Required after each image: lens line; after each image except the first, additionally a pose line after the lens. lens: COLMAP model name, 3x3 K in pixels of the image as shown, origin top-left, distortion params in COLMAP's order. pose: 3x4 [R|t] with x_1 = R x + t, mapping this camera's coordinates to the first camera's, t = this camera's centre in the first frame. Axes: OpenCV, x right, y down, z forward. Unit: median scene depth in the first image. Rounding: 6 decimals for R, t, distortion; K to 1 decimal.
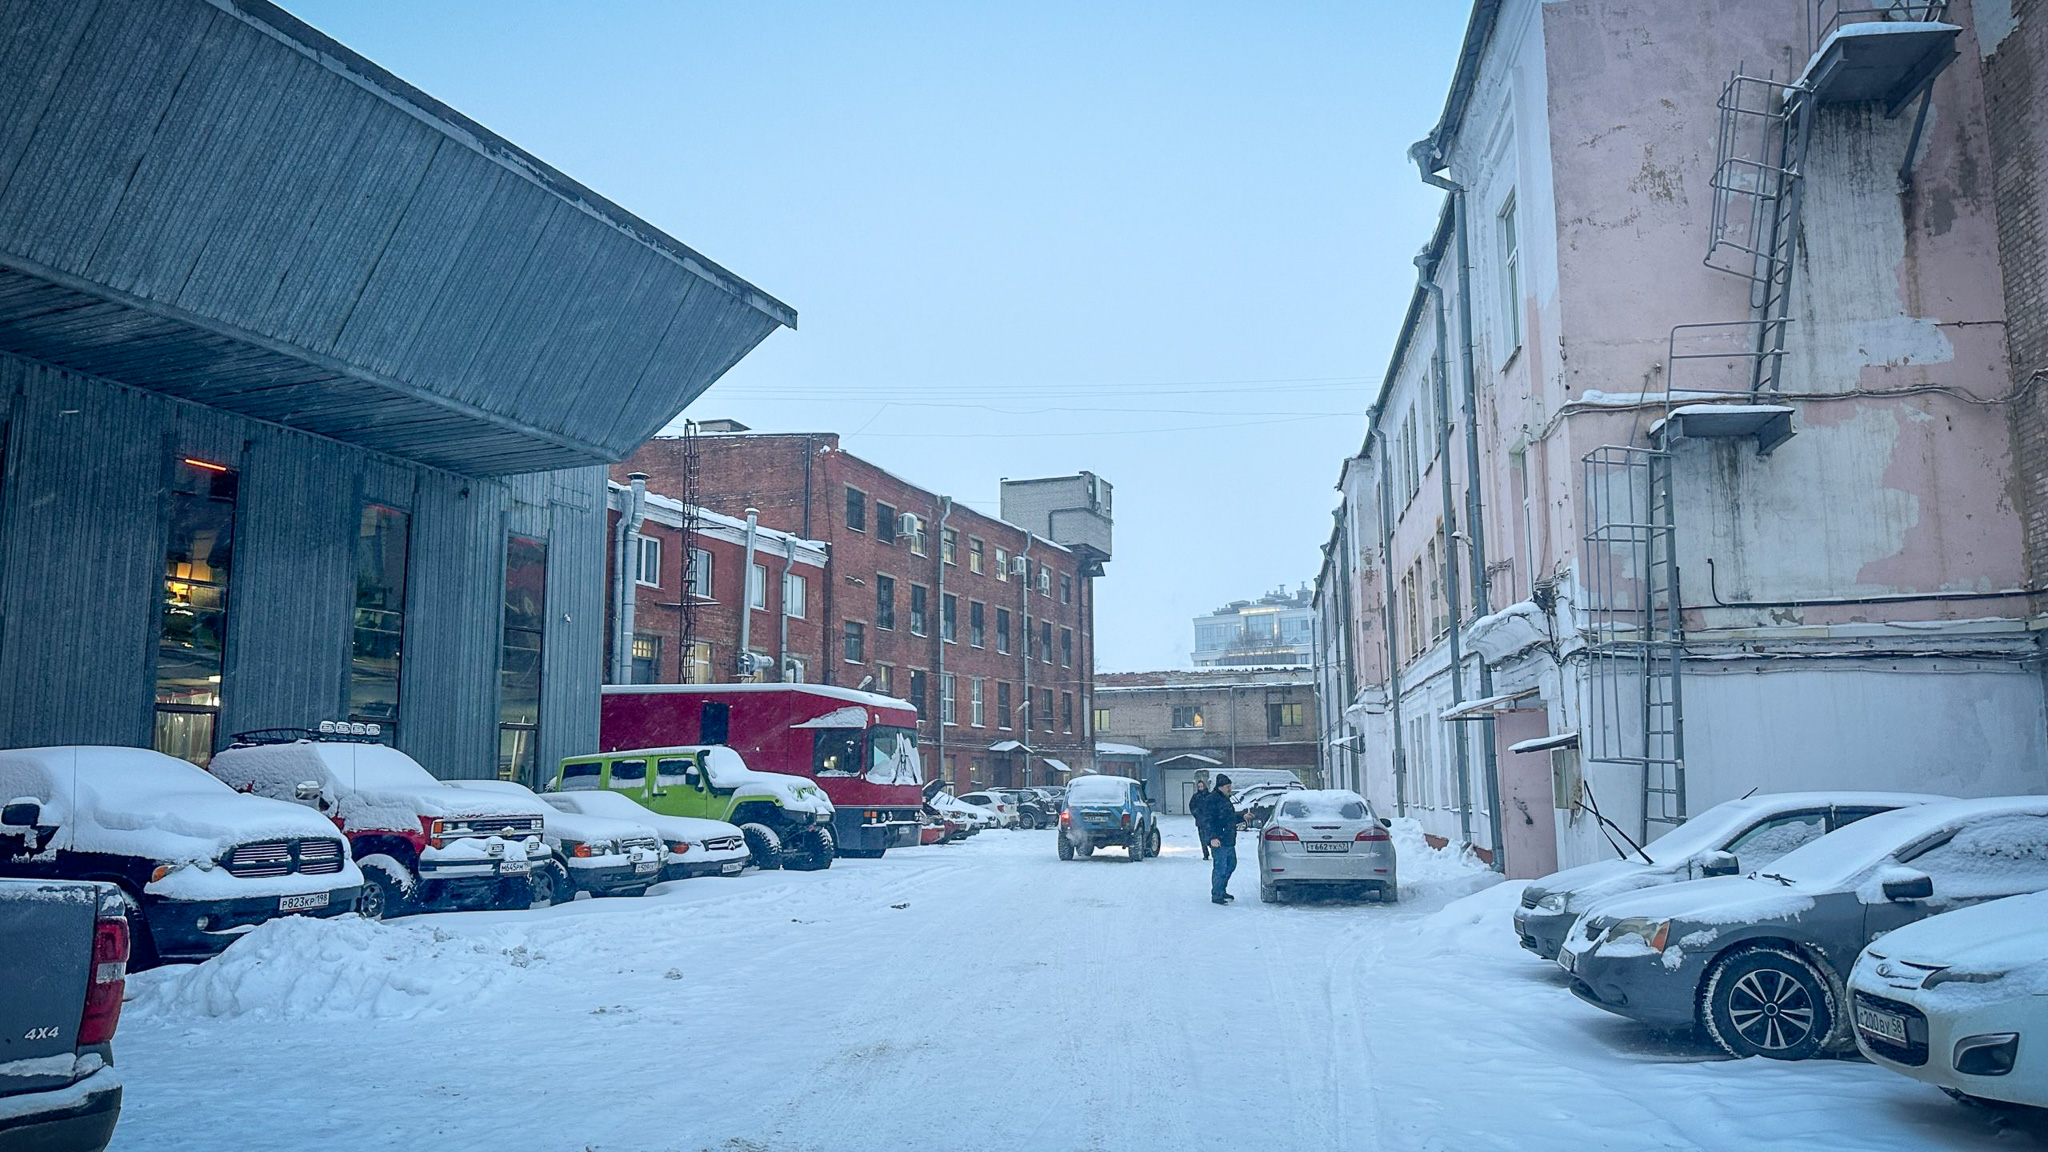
lens RADIAL K [[1422.5, 0, 1016.8], [0, 1422.5, 574.8], [0, 0, 1]] dist [0.105658, -0.153258]
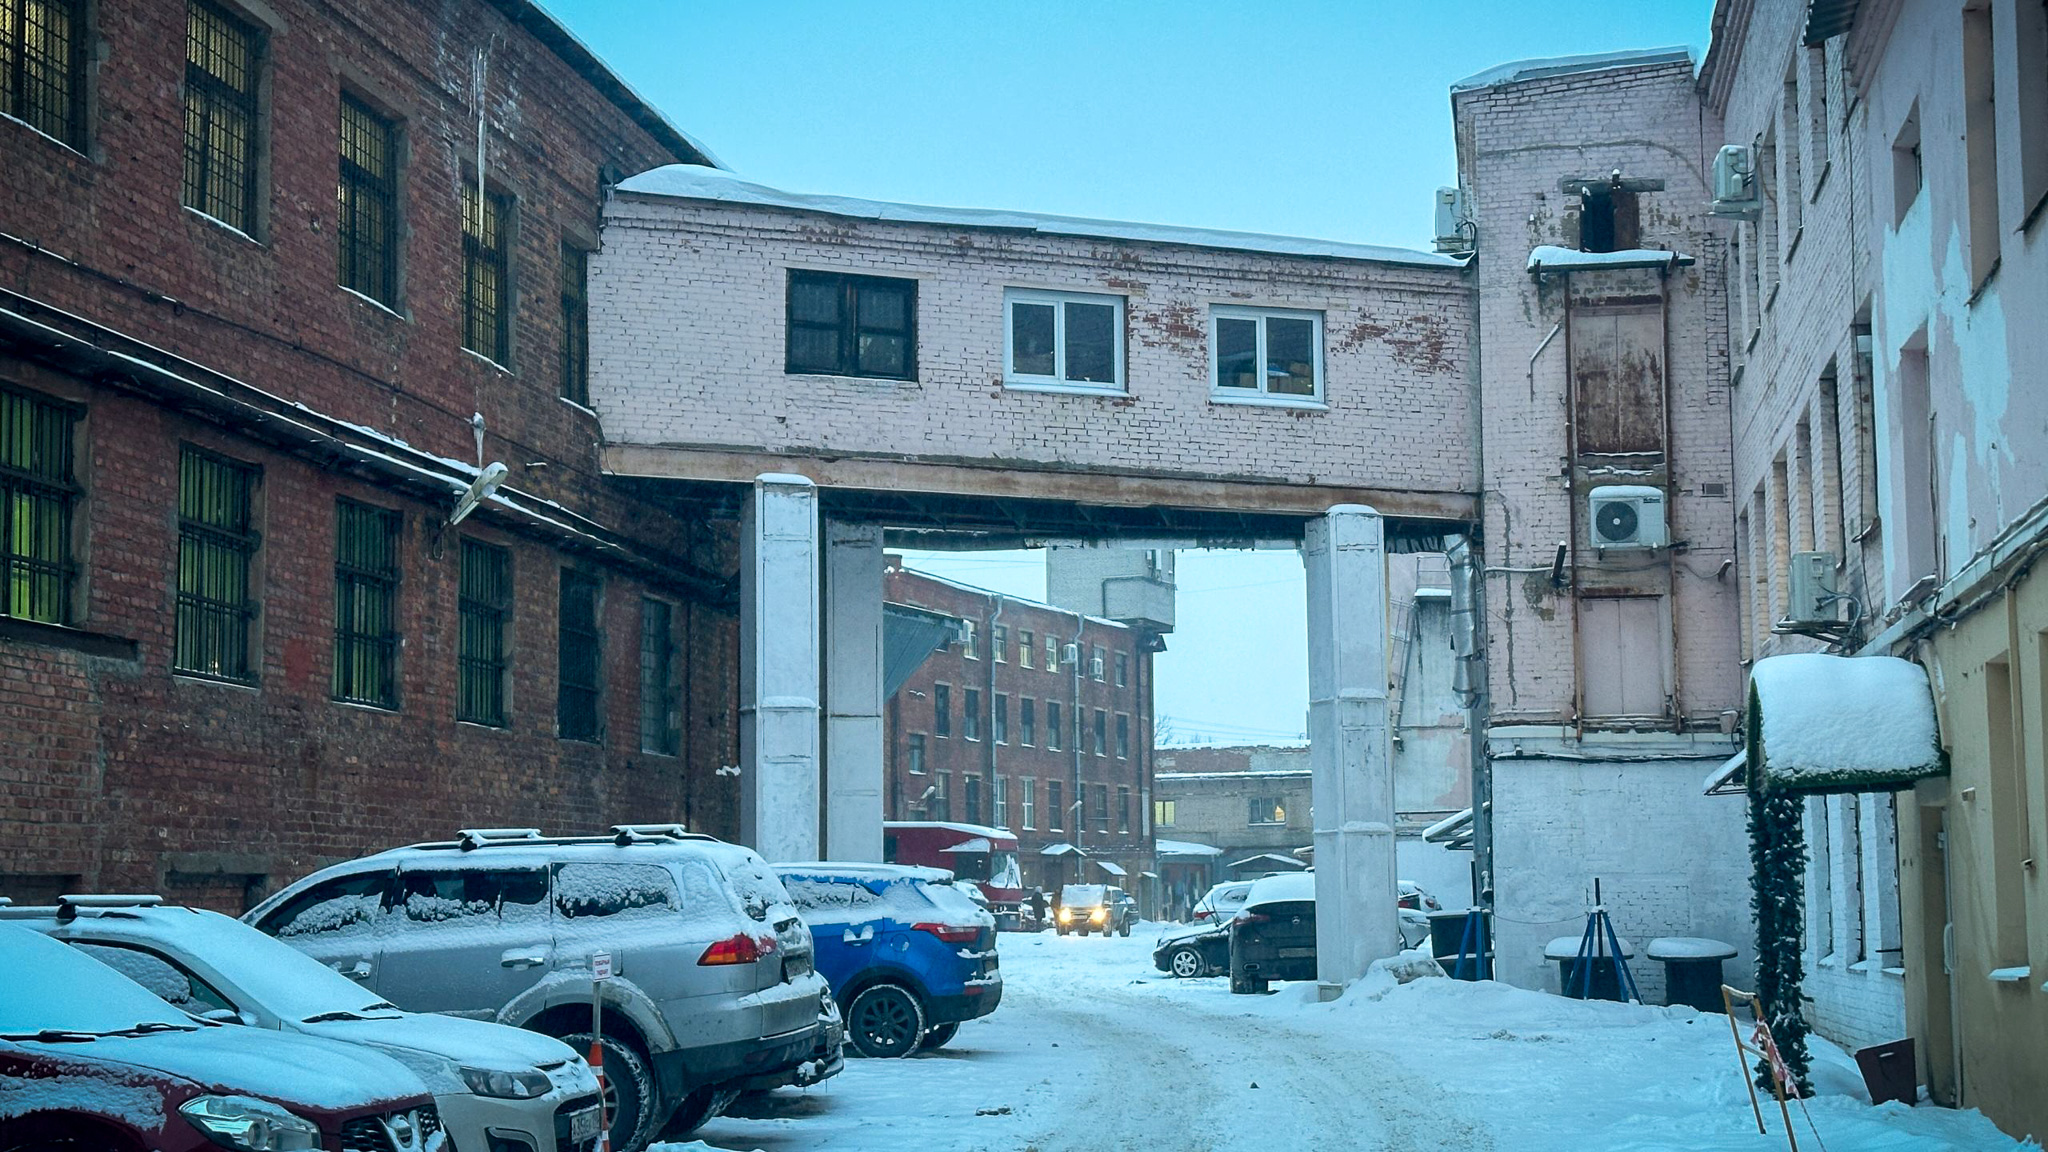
lens RADIAL K [[2852.9, 0, 1024.0], [0, 2852.9, 576.0], [0, 0, 1]] dist [0.139044, -0.004998]
pose [[0.999995, -0.002425, -0.002257, -0.029047], [0.002503, 0.999376, 0.035234, -0.146718], [0.002170, -0.035240, 0.999377, -1.018558]]
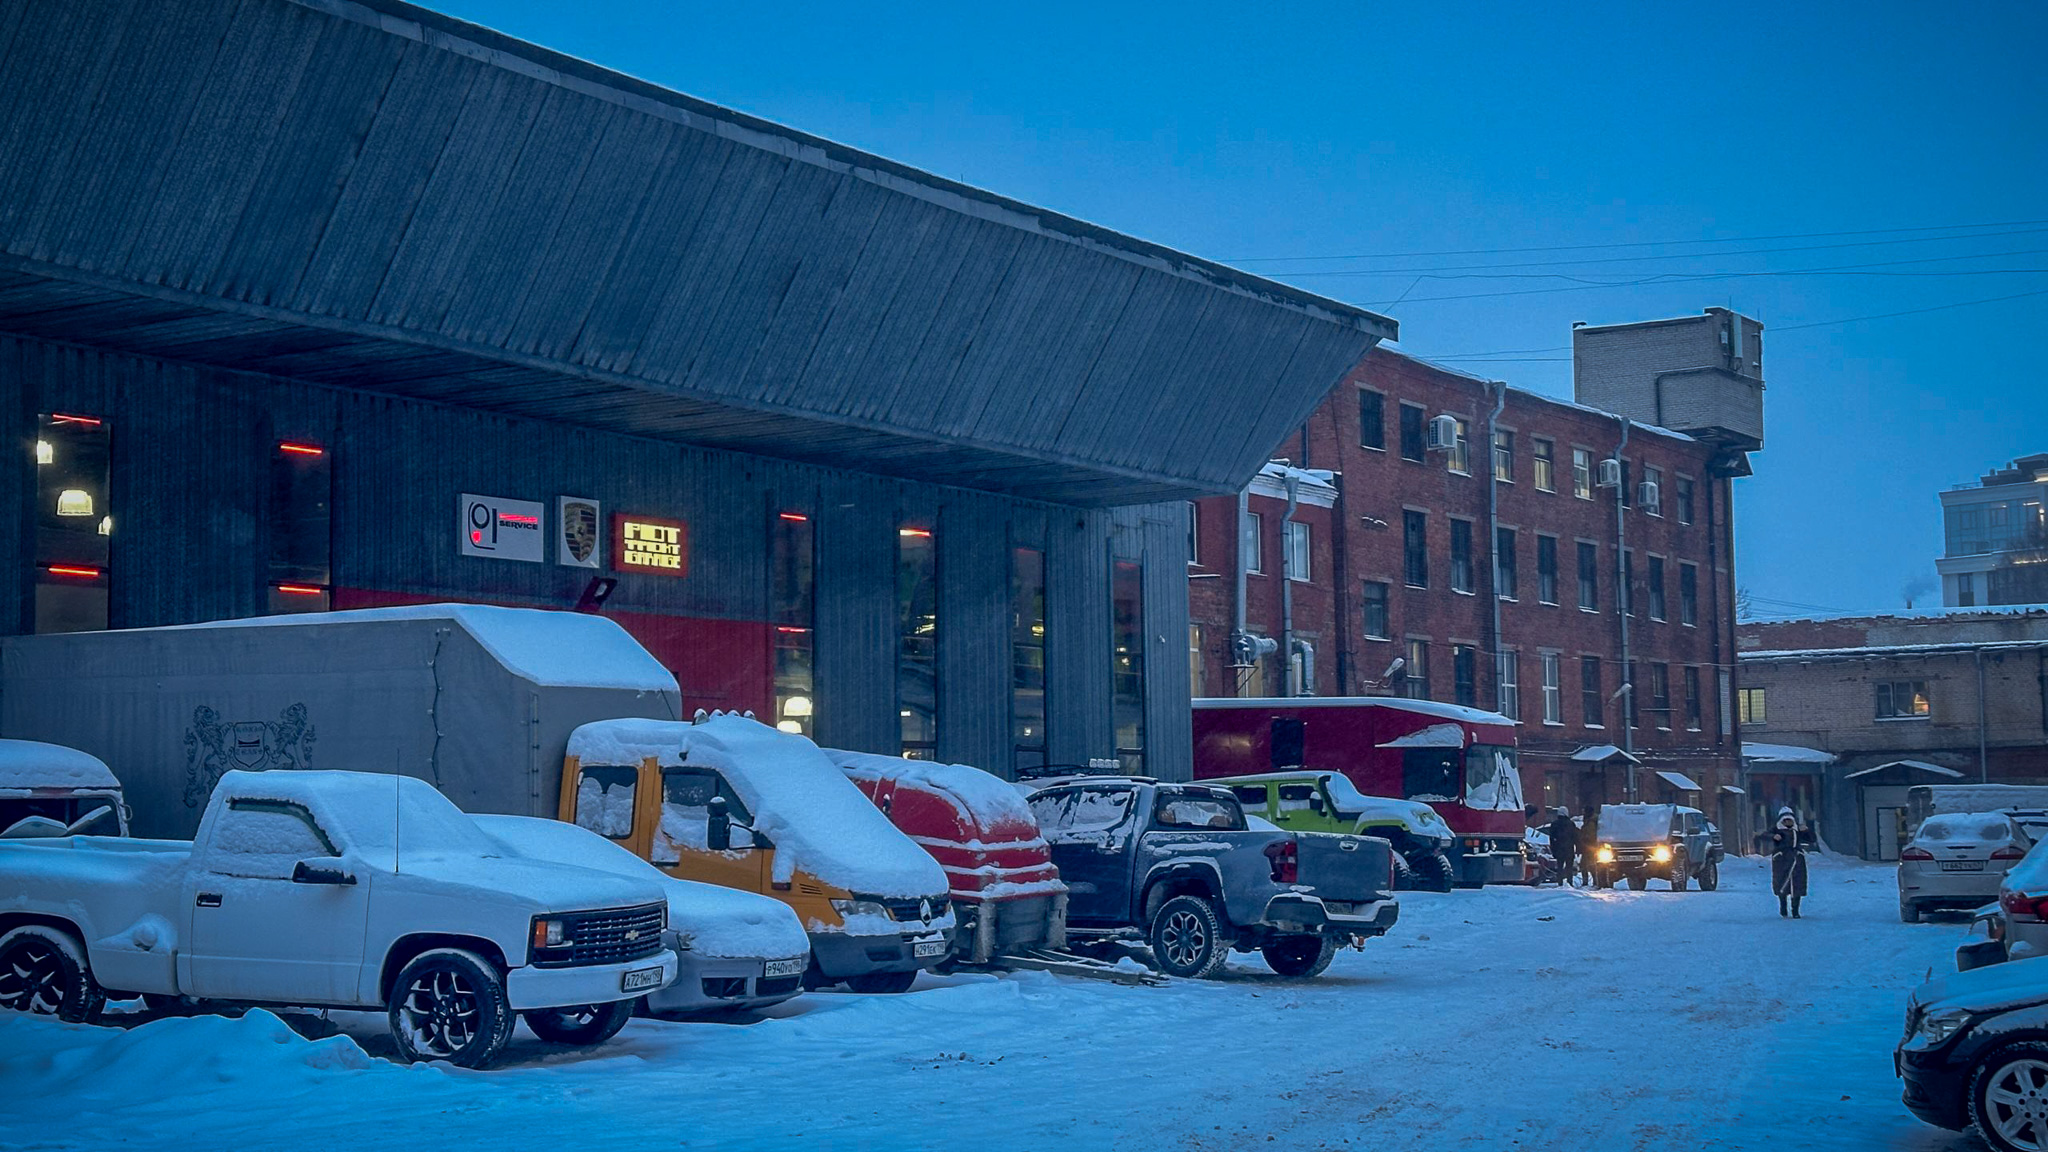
lens RADIAL K [[2852.9, 0, 1024.0], [0, 2852.9, 576.0], [0, 0, 1]] dist [0.139044, -0.004998]
pose [[0.981546, -0.023376, -0.189792, -0.015868], [0.035208, 0.997624, 0.059210, -0.055359], [0.187957, -0.064799, 0.980037, -0.384986]]
